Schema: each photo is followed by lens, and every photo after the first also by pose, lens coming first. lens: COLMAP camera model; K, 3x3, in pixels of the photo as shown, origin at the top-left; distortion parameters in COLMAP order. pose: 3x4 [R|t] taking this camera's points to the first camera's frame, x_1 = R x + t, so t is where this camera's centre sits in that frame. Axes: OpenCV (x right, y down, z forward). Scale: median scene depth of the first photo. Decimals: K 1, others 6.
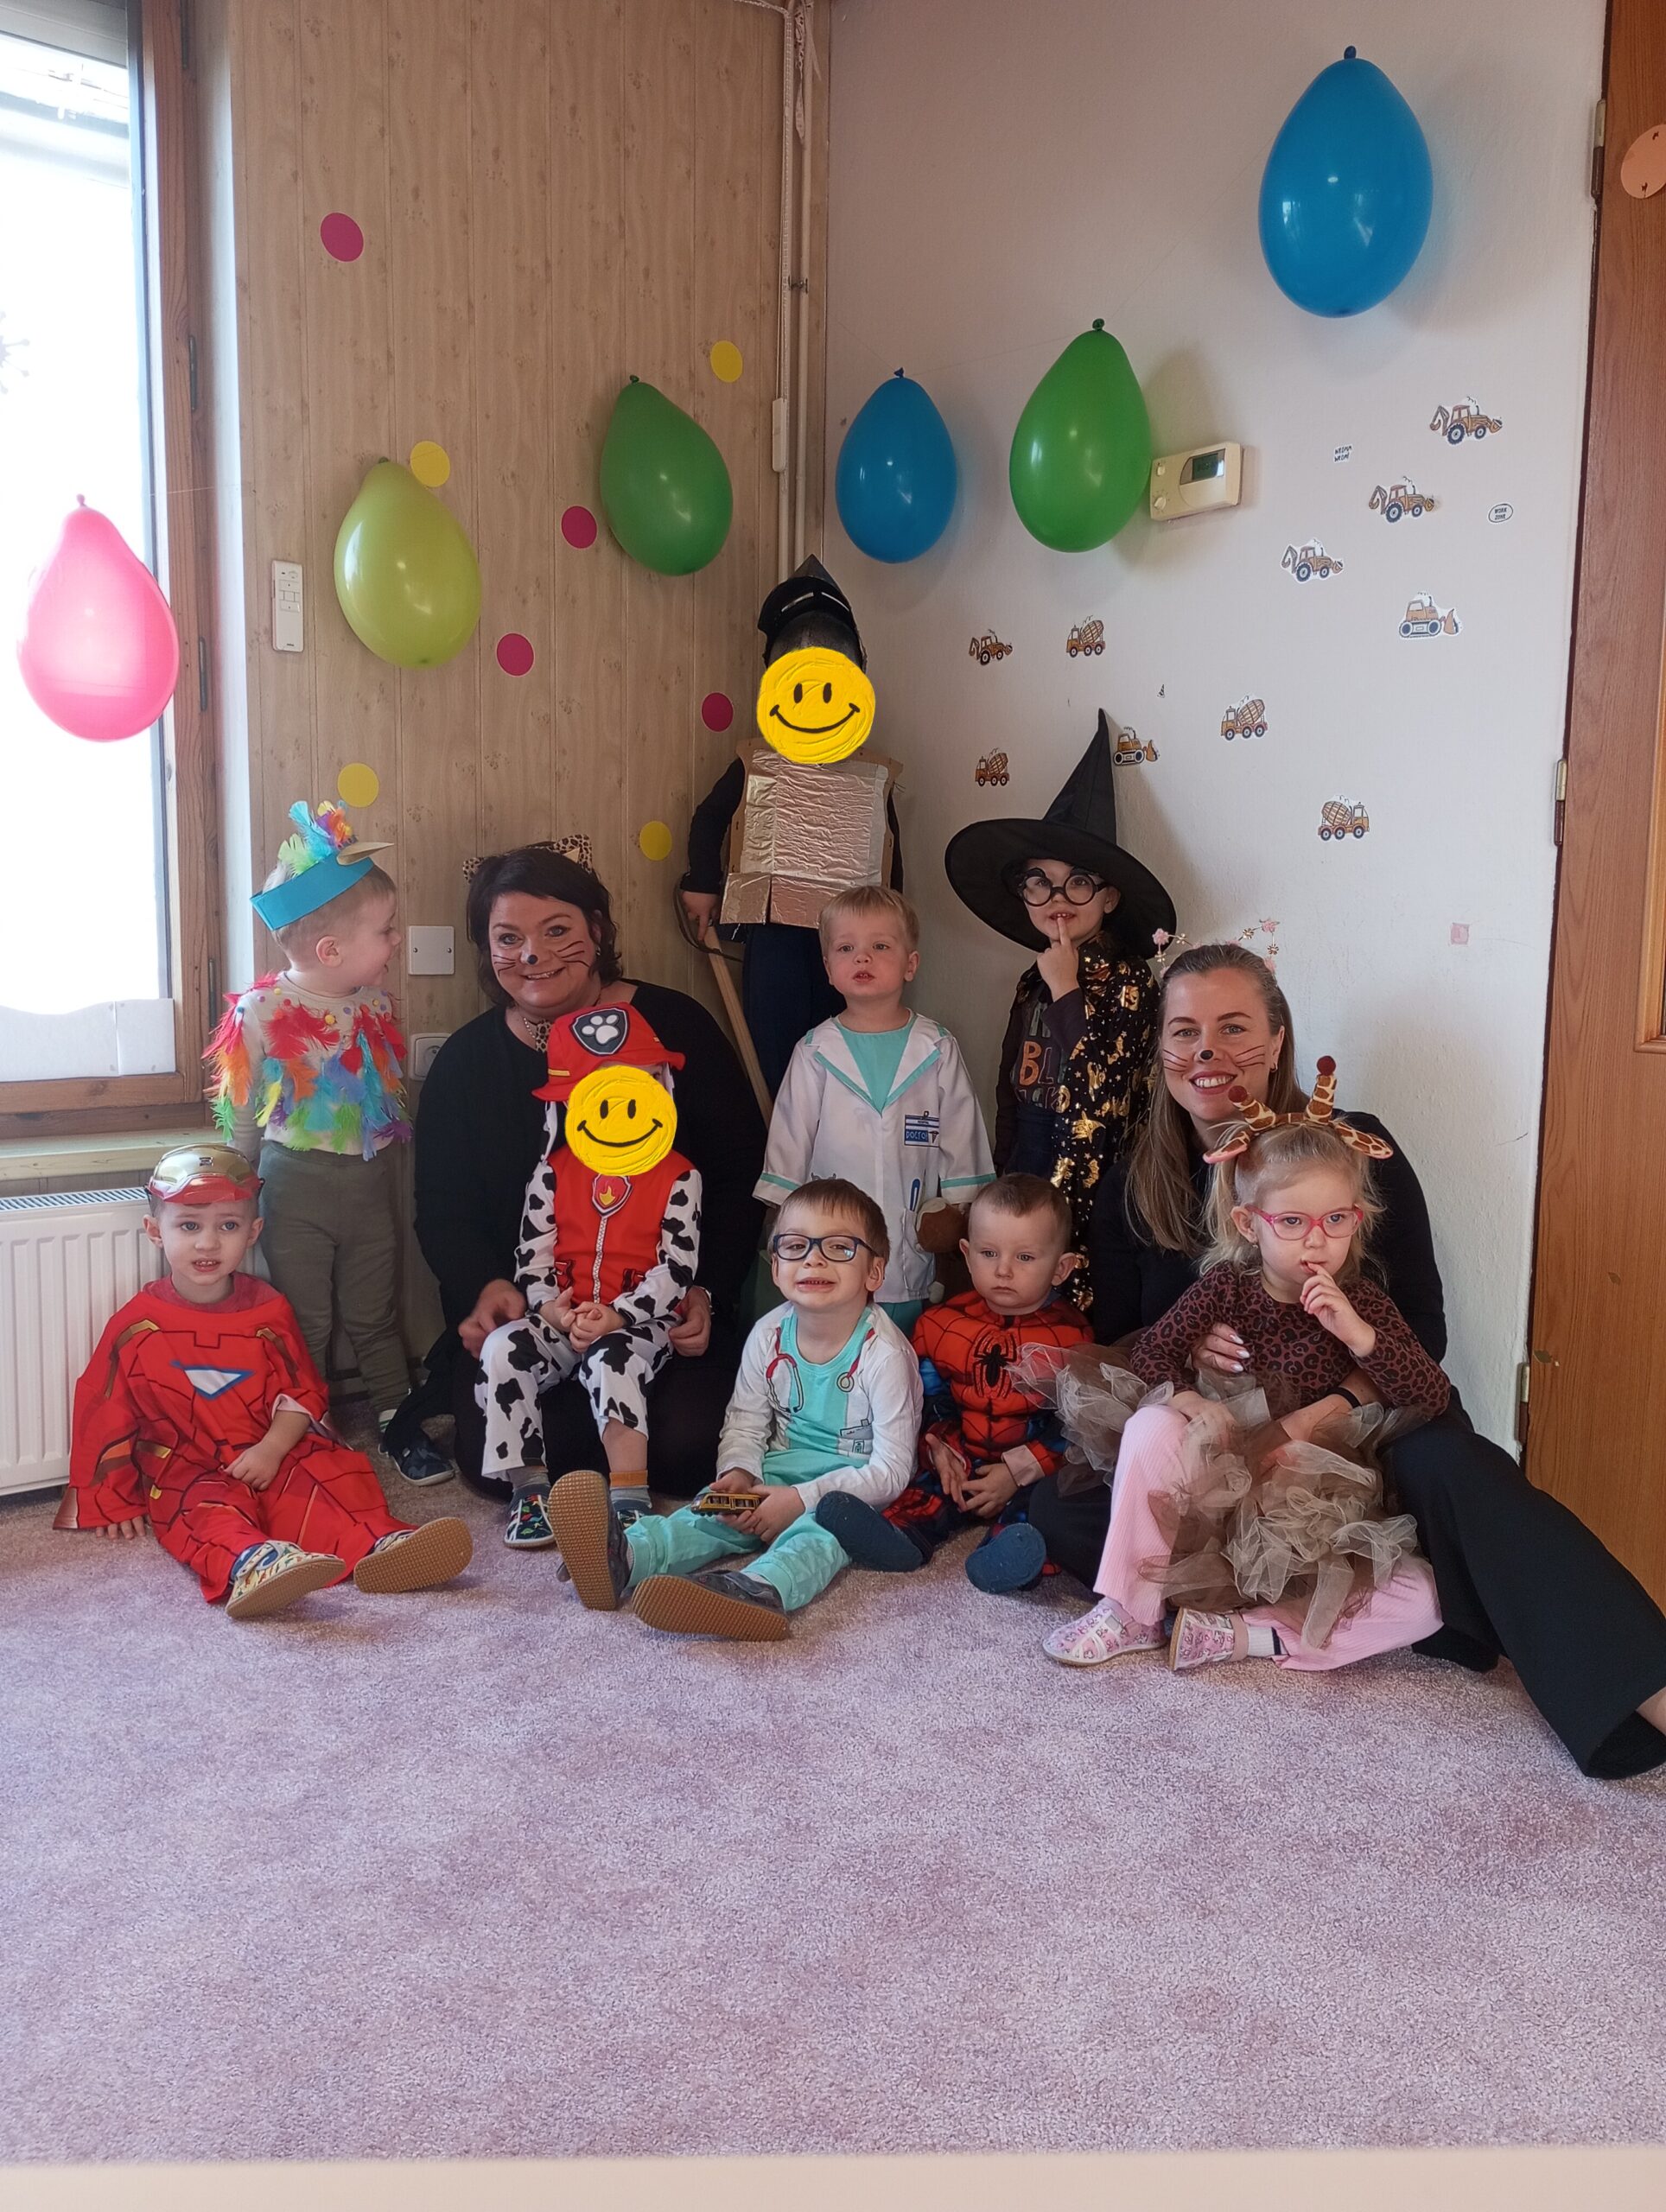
lens RADIAL K [[1829.2, 0, 833.0], [0, 1829.2, 1106.0], [0, 0, 1]] dist [0.085738, -0.118121]
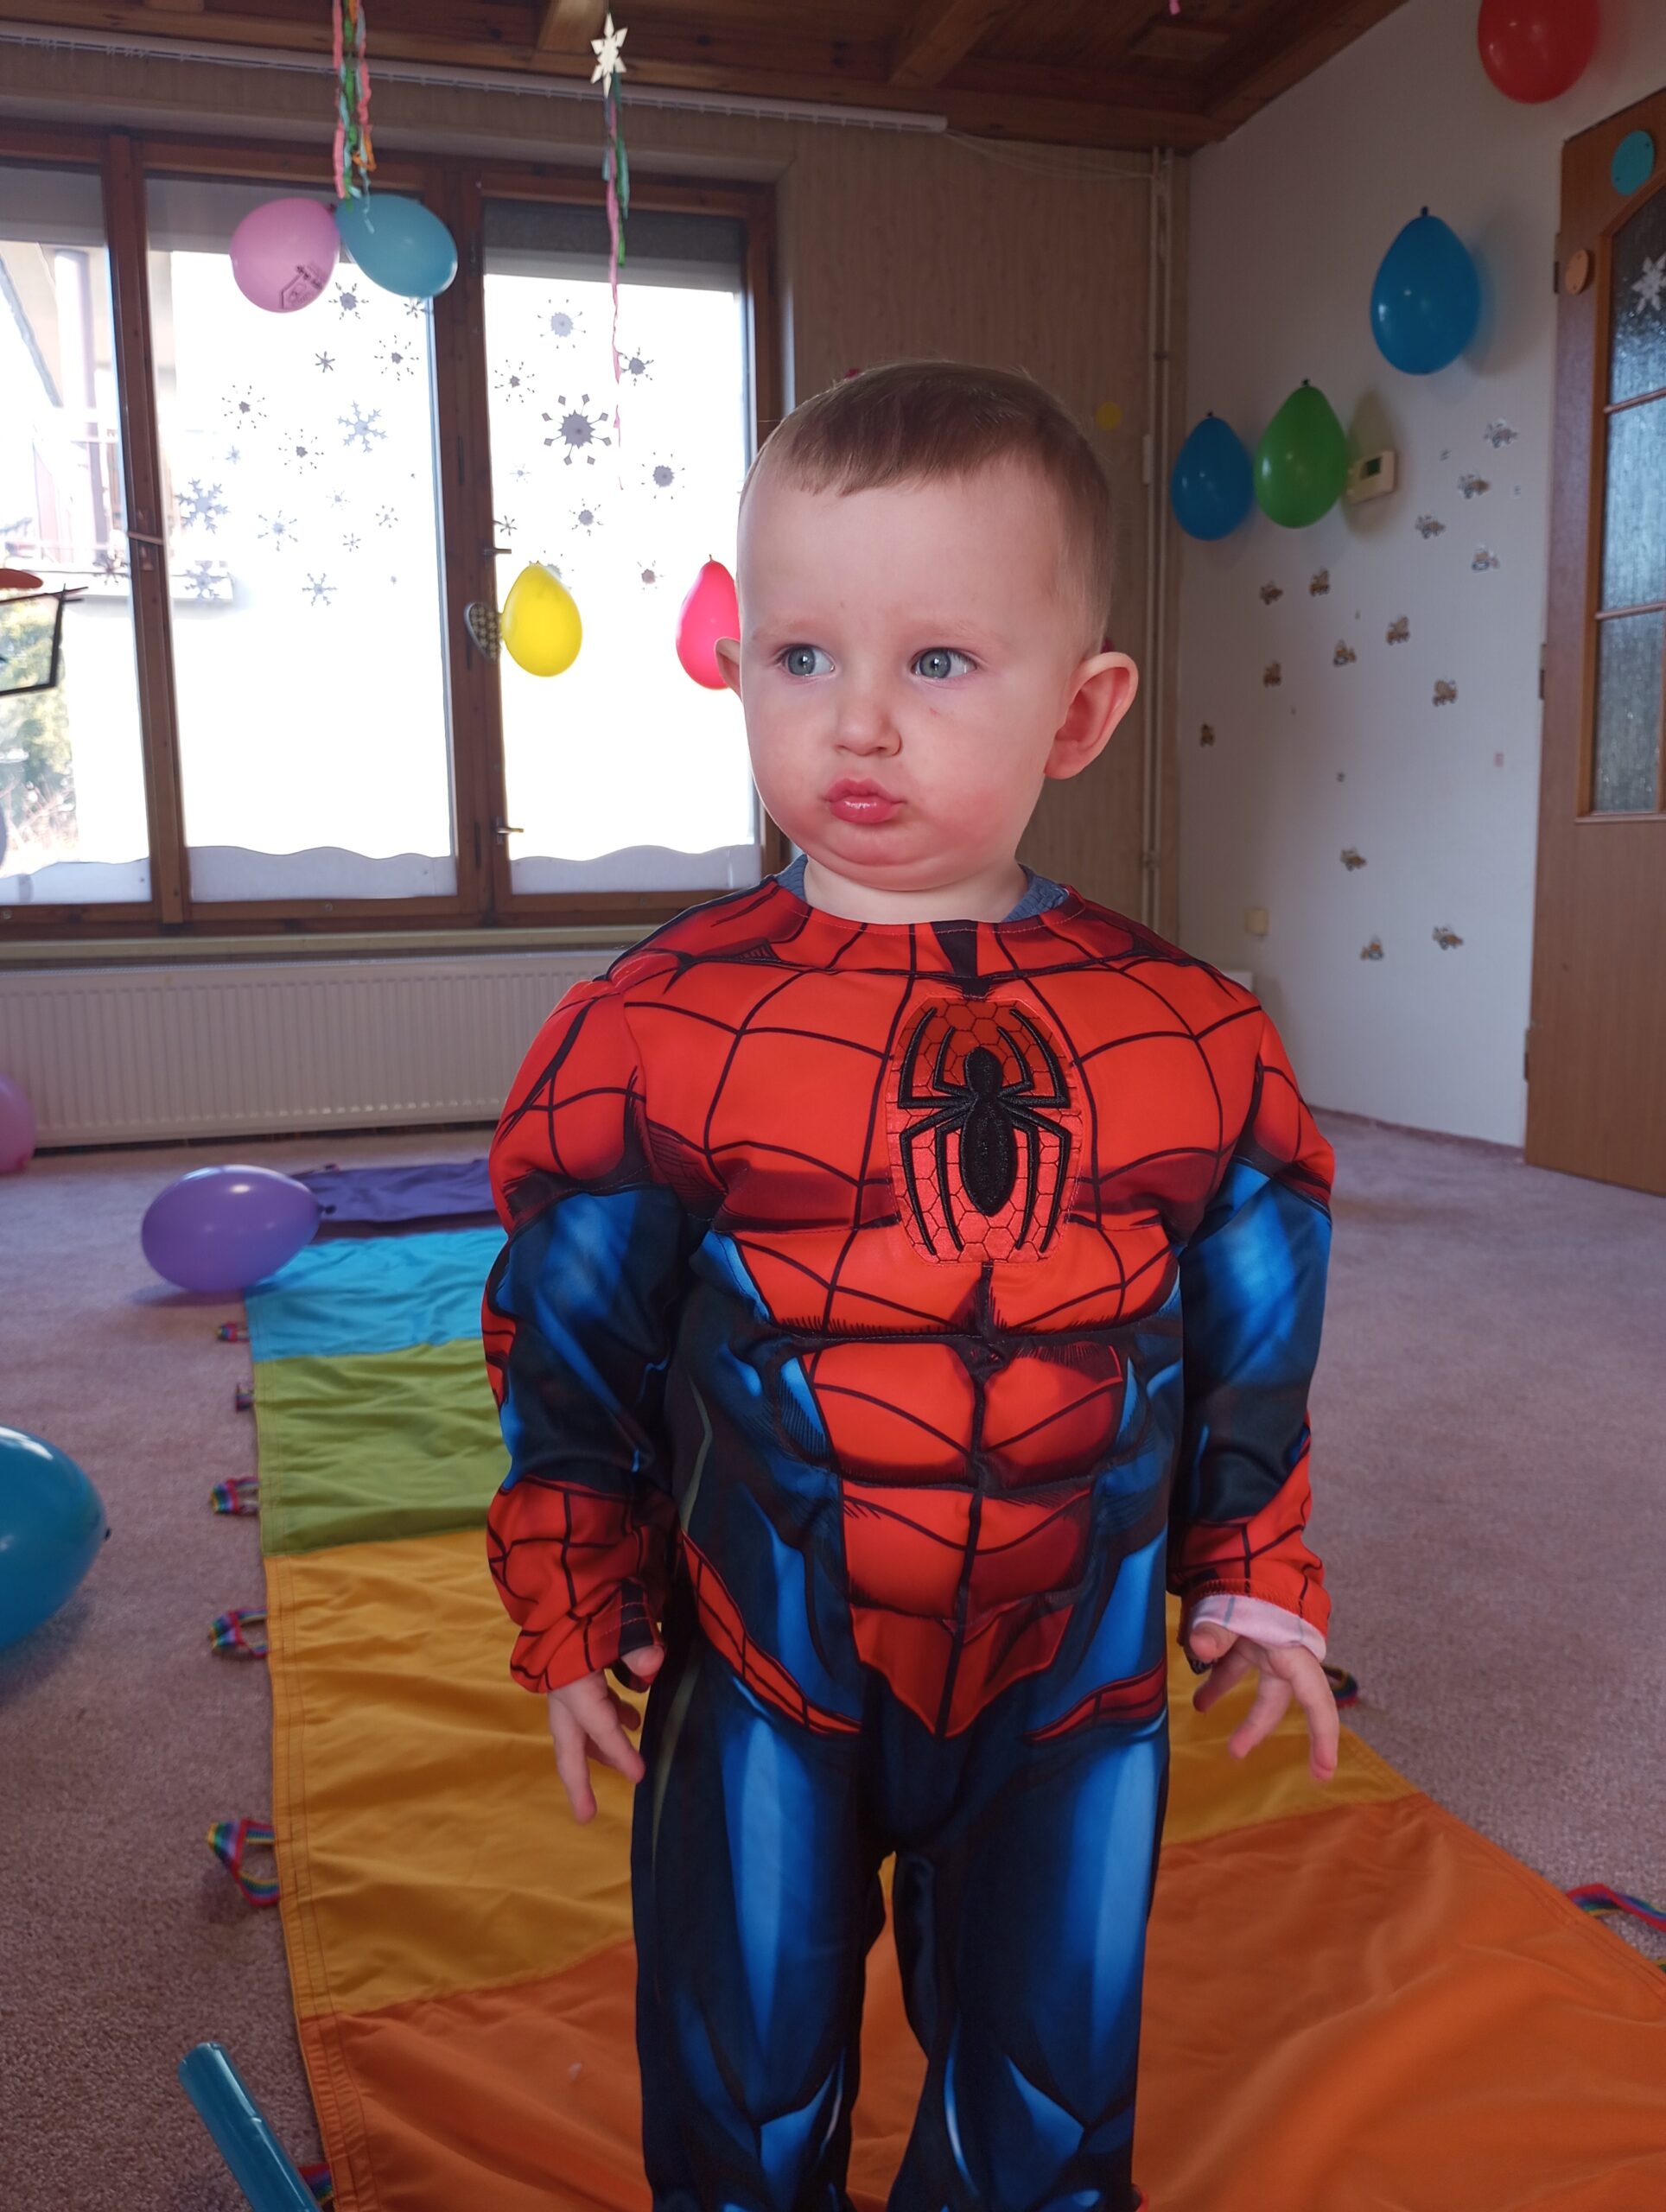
lens RADIAL K [[1829.2, 0, 833.0], [0, 1829.2, 1106.0], [0, 0, 1]] dist [0.085738, -0.118121]
pose [[0.936923, 0.018803, -0.349029, 0.312416], [-0.009269, 0.999537, 0.028966, 0.139443], [0.349412, -0.023904, 0.936664, -0.589060]]
